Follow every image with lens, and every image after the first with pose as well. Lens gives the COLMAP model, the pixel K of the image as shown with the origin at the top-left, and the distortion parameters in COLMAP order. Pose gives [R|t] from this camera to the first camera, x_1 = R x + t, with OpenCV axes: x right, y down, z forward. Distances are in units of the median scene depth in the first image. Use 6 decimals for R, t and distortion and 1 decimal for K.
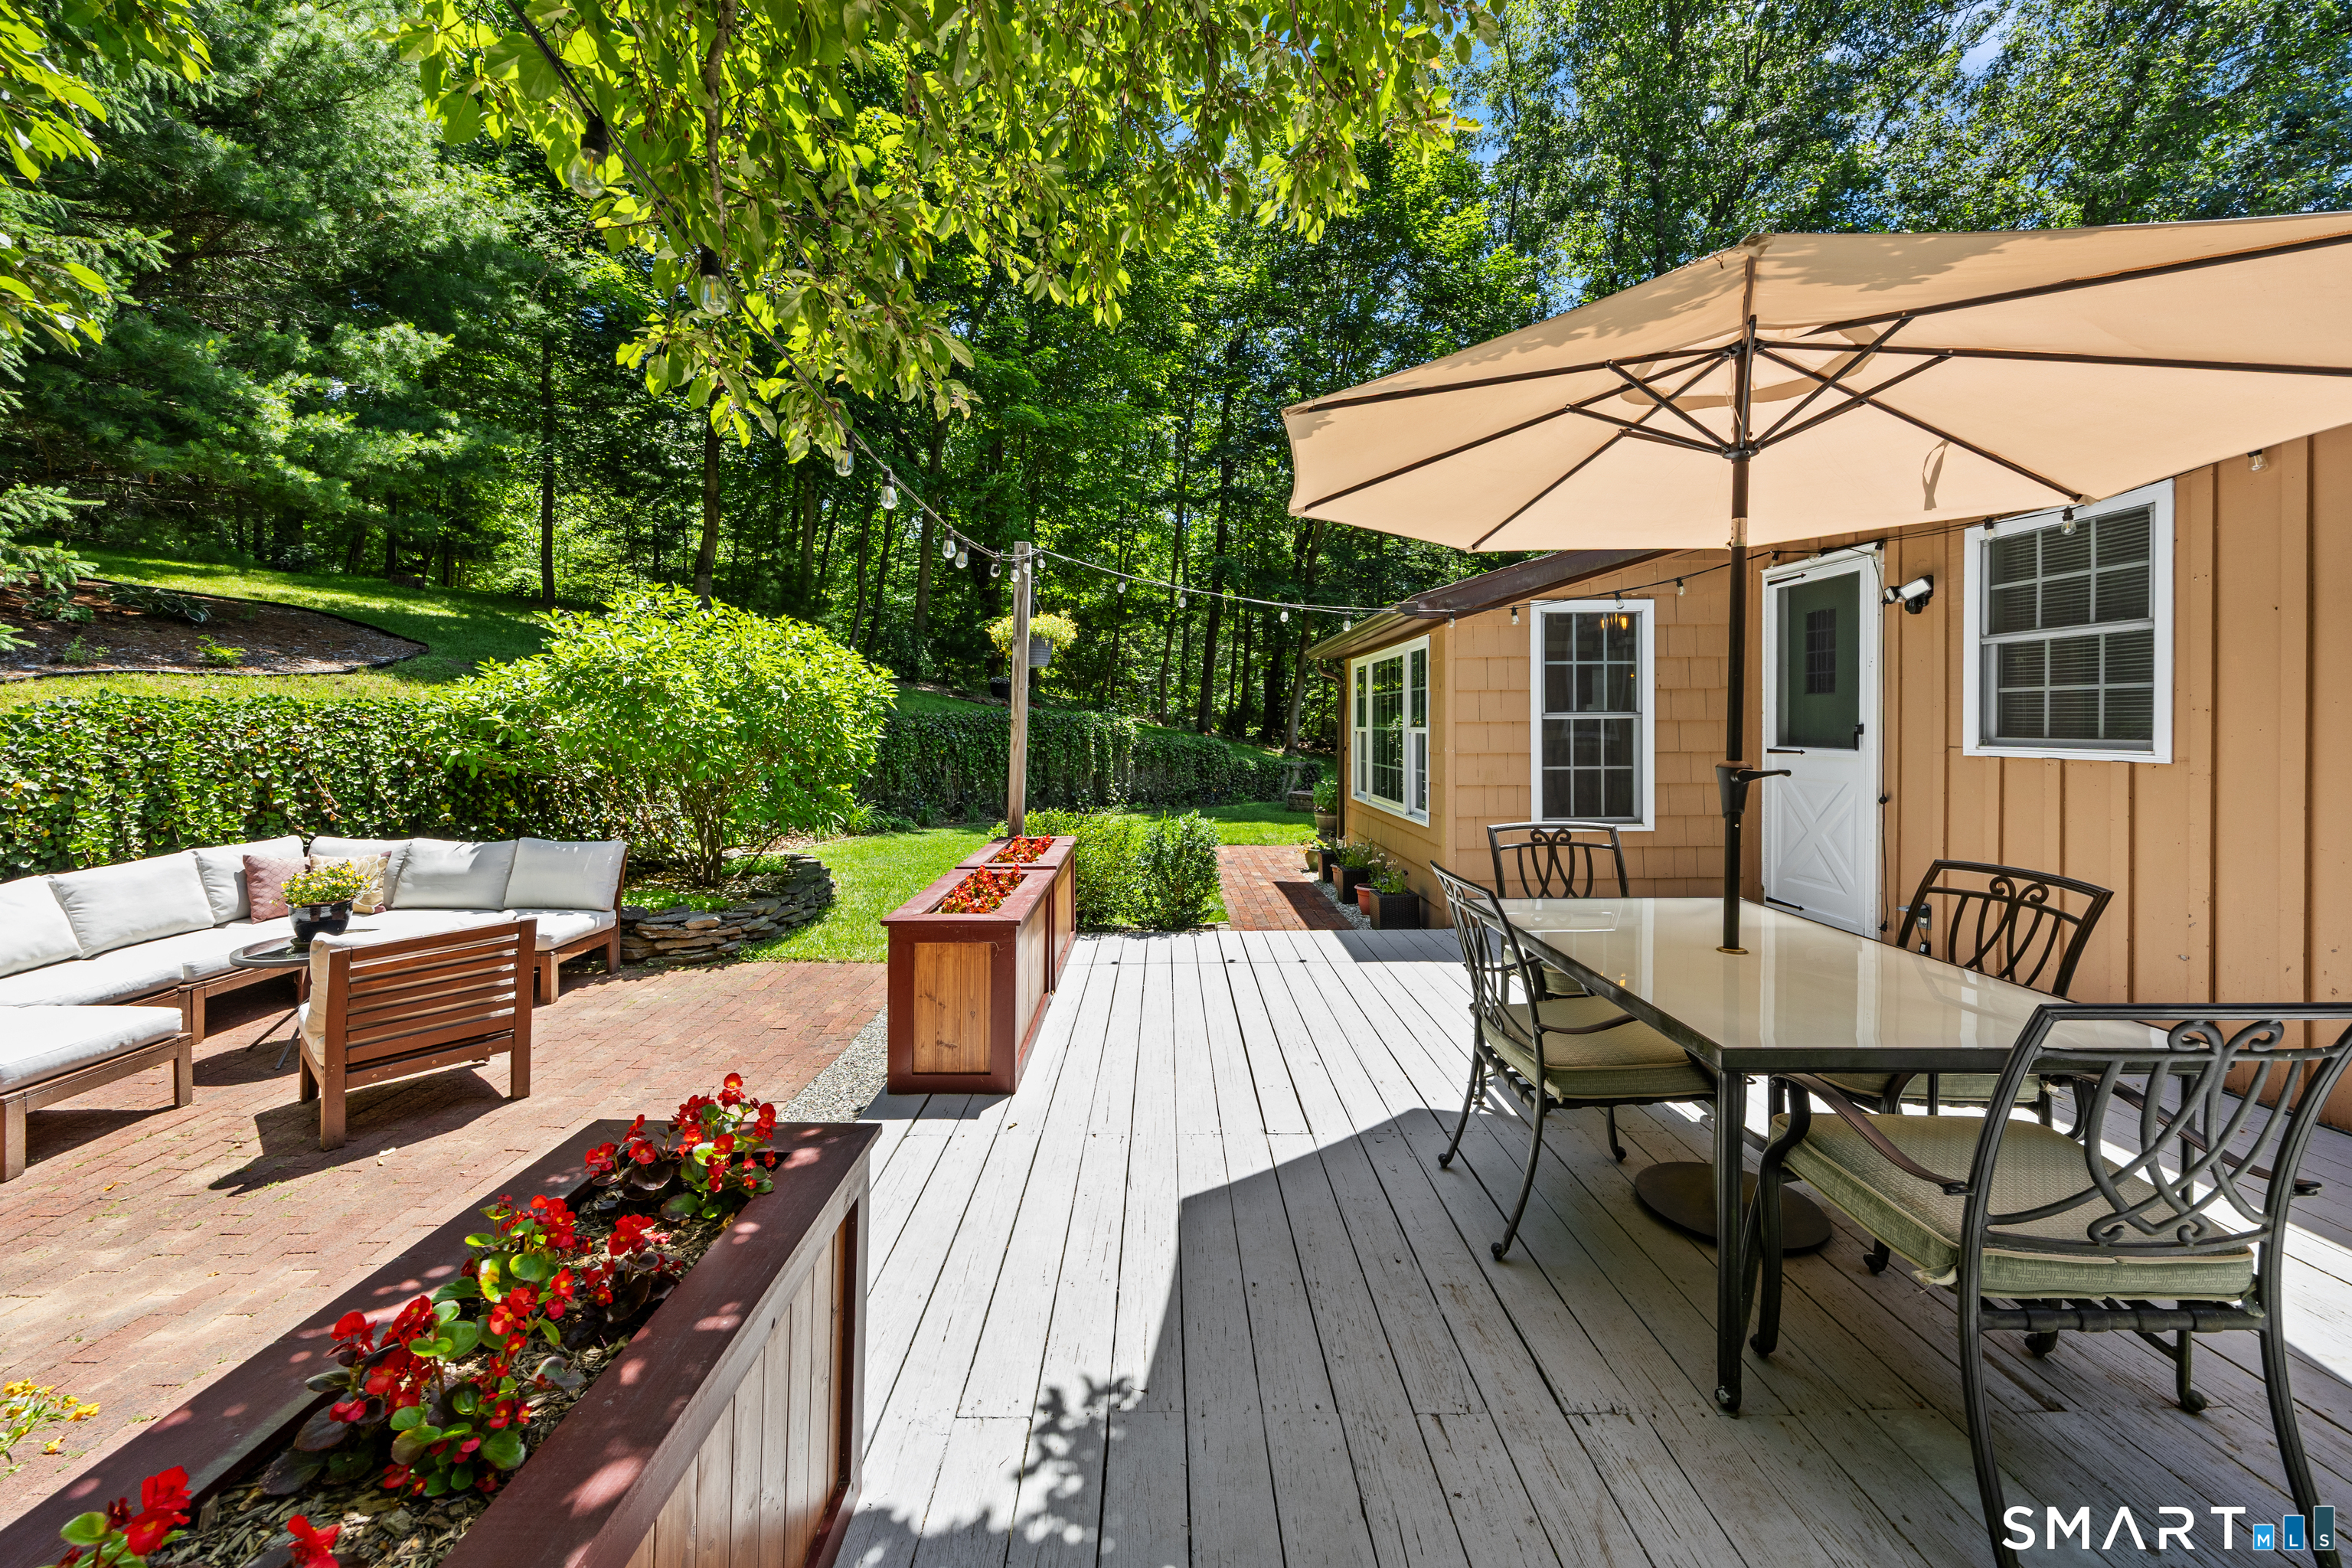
lens RADIAL K [[925.7, 0, 1154.6], [0, 925.7, 715.3], [0, 0, 1]] dist [0.000343, 0.000441]
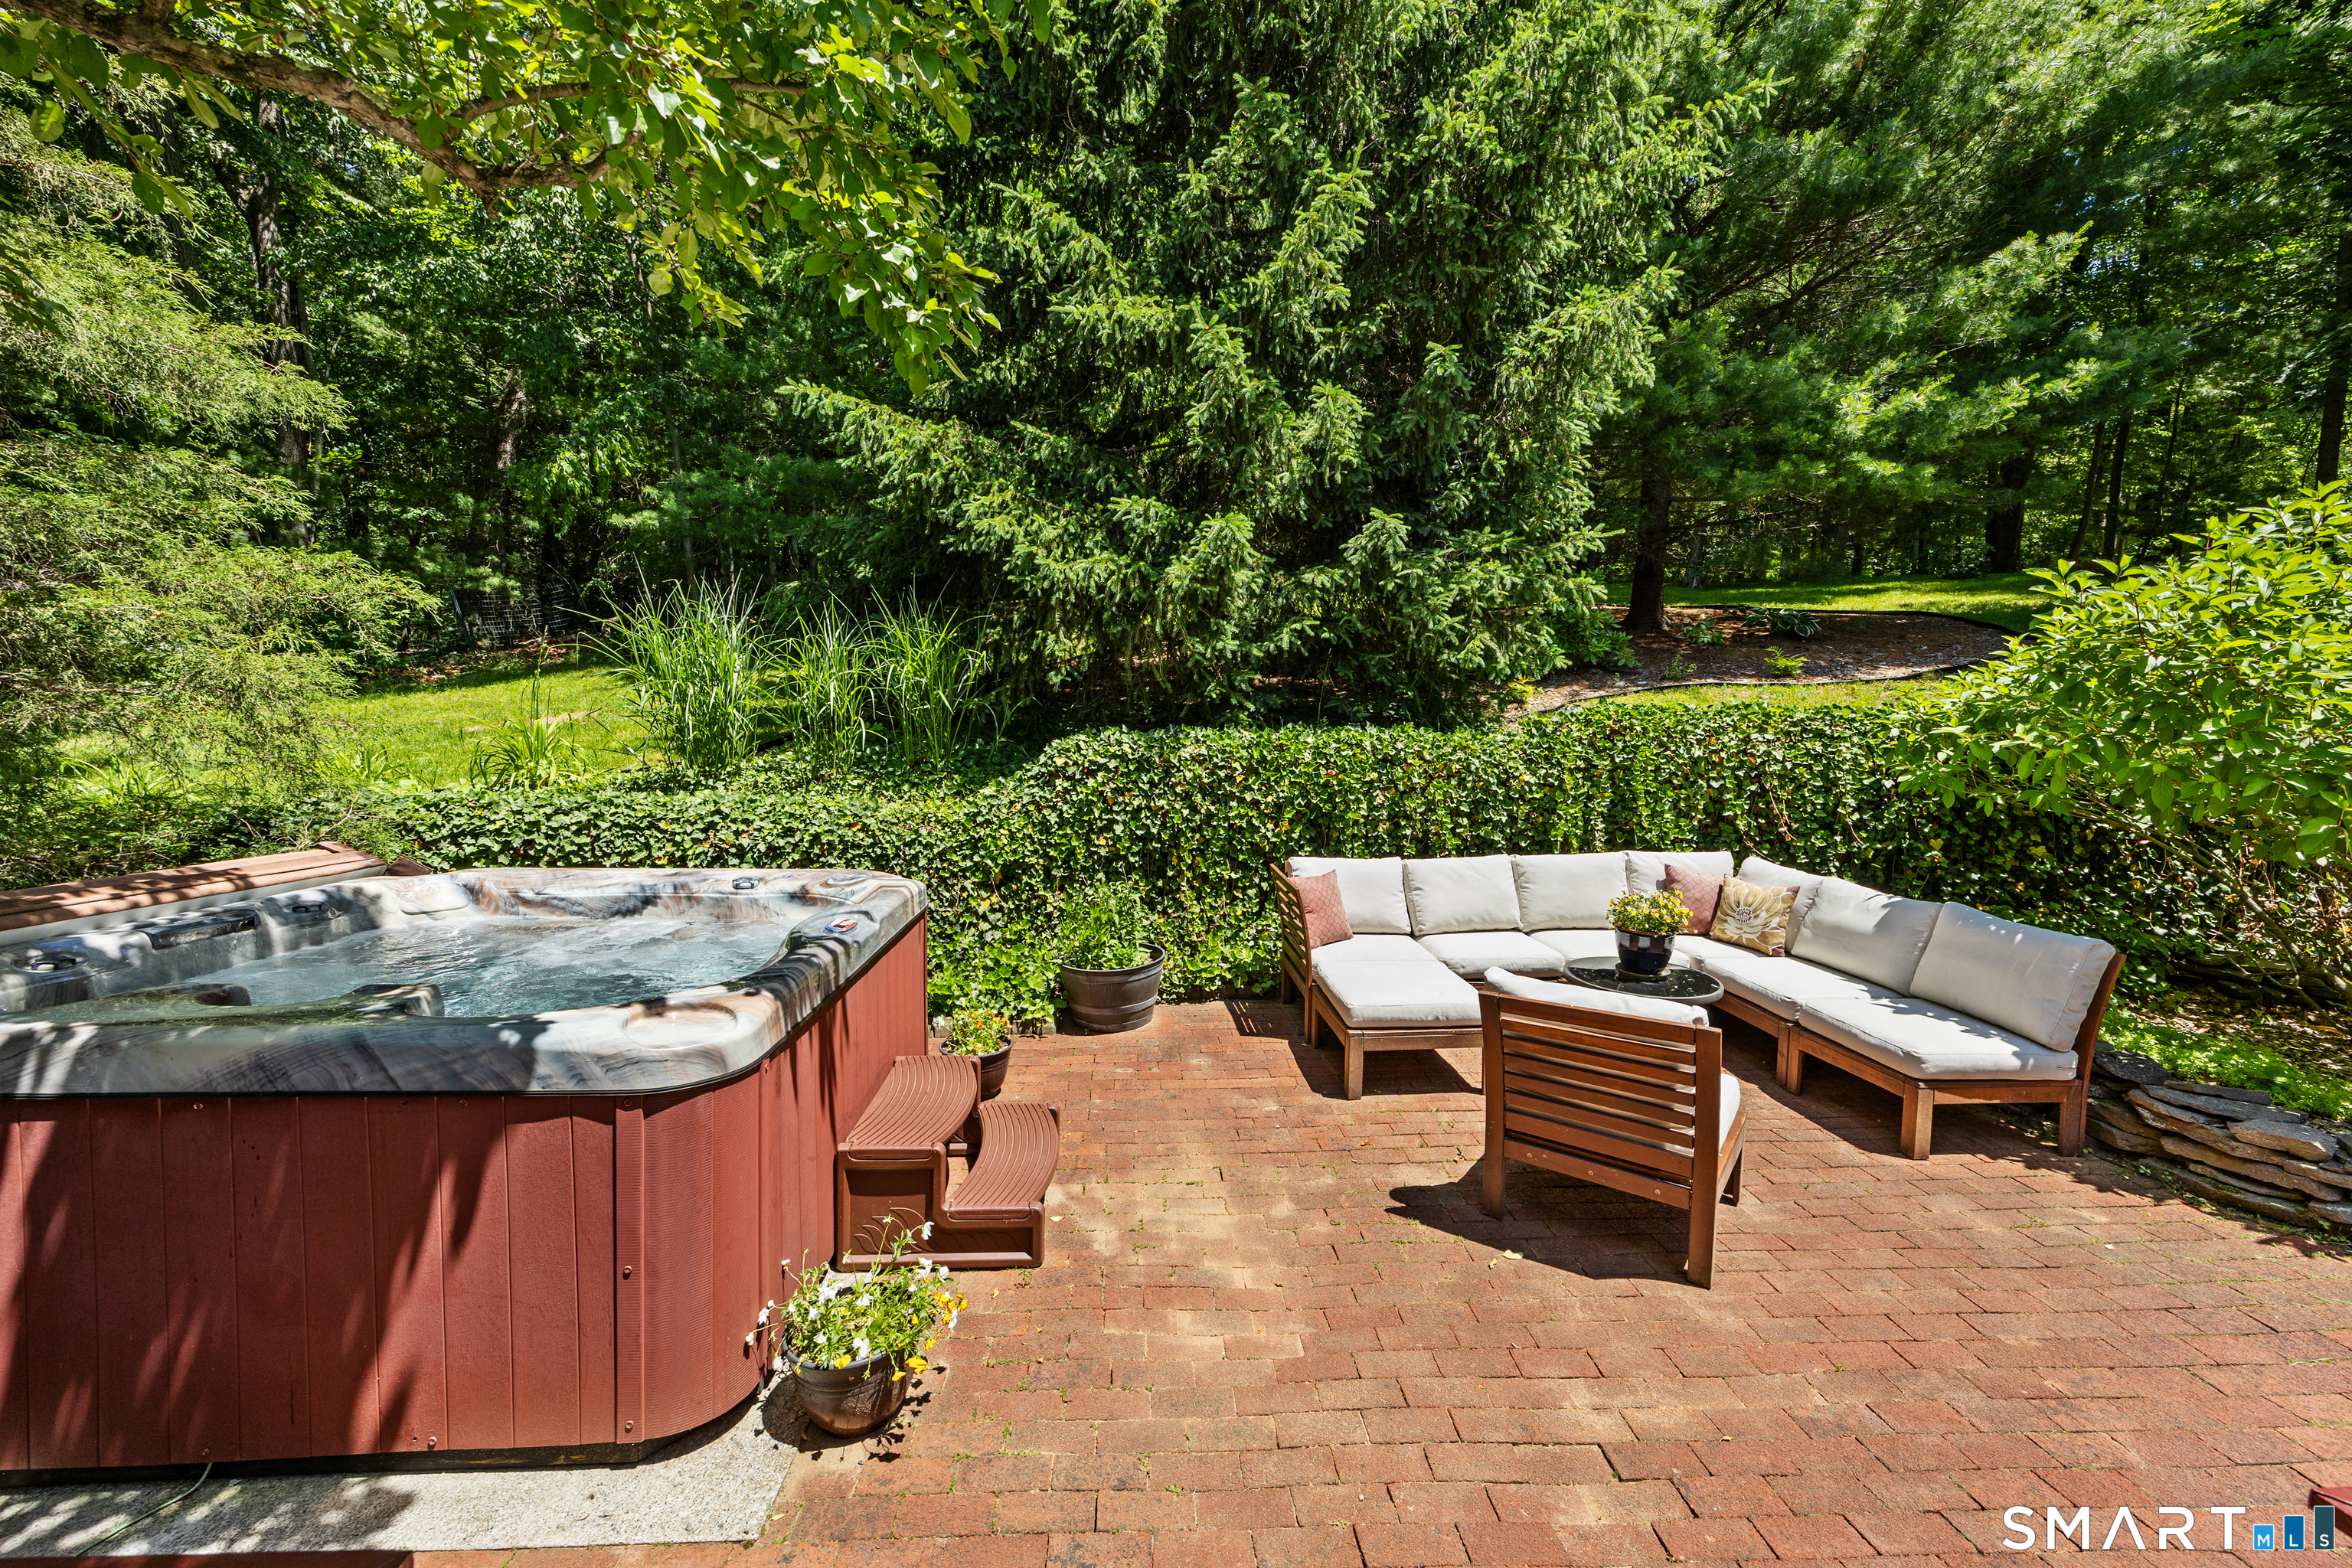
lens RADIAL K [[925.7, 0, 1172.9], [0, 925.7, 782.8], [0, 0, 1]] dist [0.000343, 0.000441]
pose [[0.067951, 0.069628, -0.995256, -0.040045], [-0.013993, 0.997530, 0.068831, 0.004152], [0.997590, 0.009250, 0.068758, 0.361895]]
